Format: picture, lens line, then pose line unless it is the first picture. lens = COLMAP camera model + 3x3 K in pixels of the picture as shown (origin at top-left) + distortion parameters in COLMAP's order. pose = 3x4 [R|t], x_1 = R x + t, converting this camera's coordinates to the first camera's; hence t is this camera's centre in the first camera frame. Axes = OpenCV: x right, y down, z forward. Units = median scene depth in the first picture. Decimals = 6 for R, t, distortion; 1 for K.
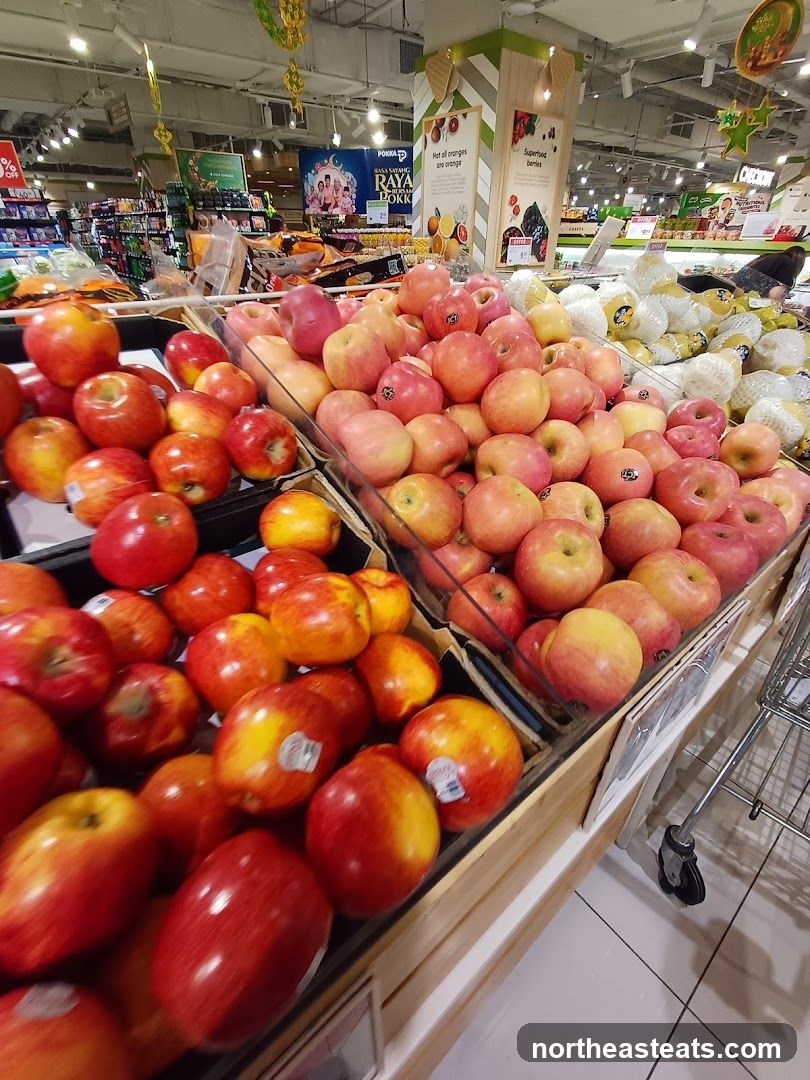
lens RADIAL K [[489.6, 0, 405.0], [0, 489.6, 540.0], [0, 0, 1]] dist [0.010311, -0.007852]
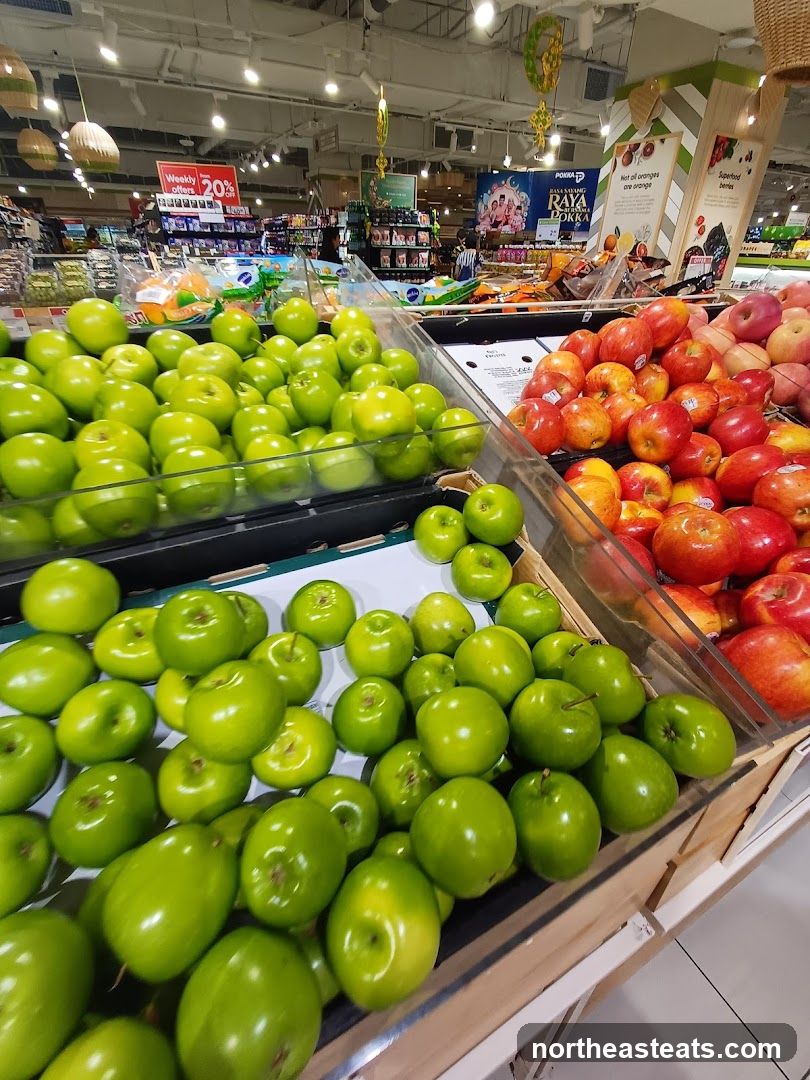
lens RADIAL K [[483.5, 0, 405.0], [0, 483.5, 540.0], [0, 0, 1]] dist [0.009542, -0.008903]
pose [[0.978071, 0.119058, -0.170884, -0.099186], [-0.121556, 0.992576, -0.004191, 0.038174], [0.169117, 0.024871, 0.985282, -0.064776]]
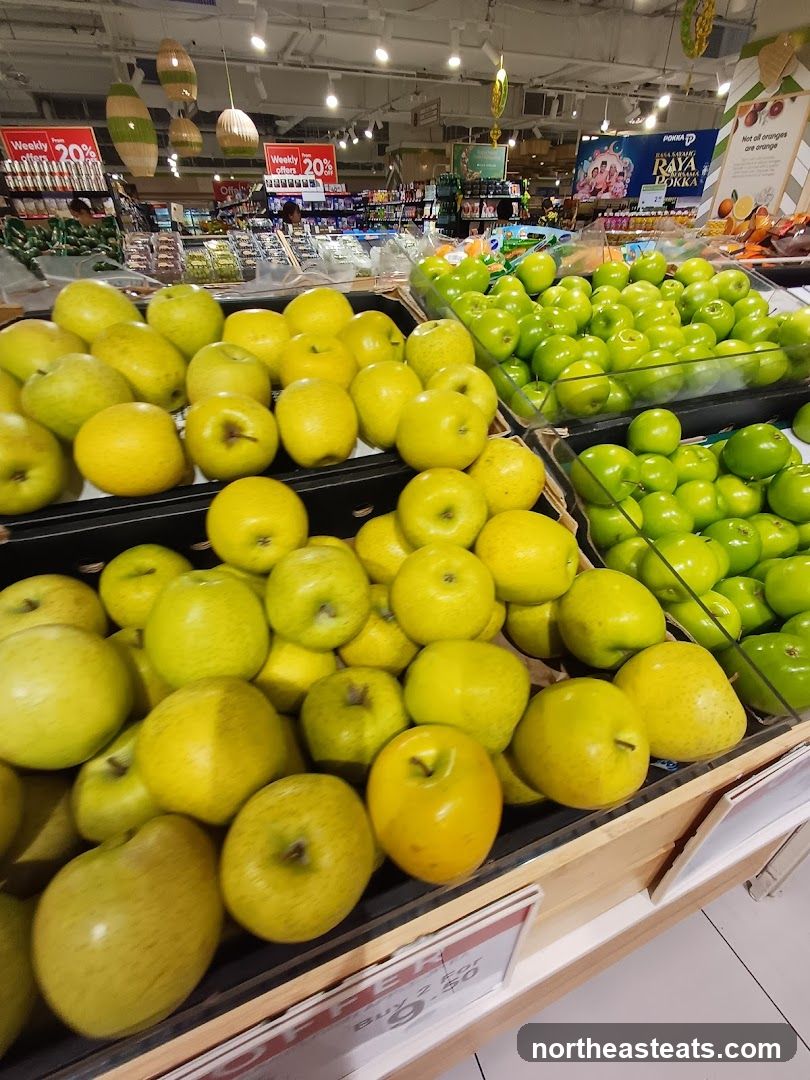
lens RADIAL K [[474.9, 0, 404.0], [0, 474.9, 544.9], [0, 0, 1]] dist [0.003050, -0.007129]
pose [[0.951468, 0.161134, -0.262192, -0.174369], [-0.149670, 0.986710, 0.063262, 0.078241], [0.268901, -0.020949, 0.962940, -0.124771]]
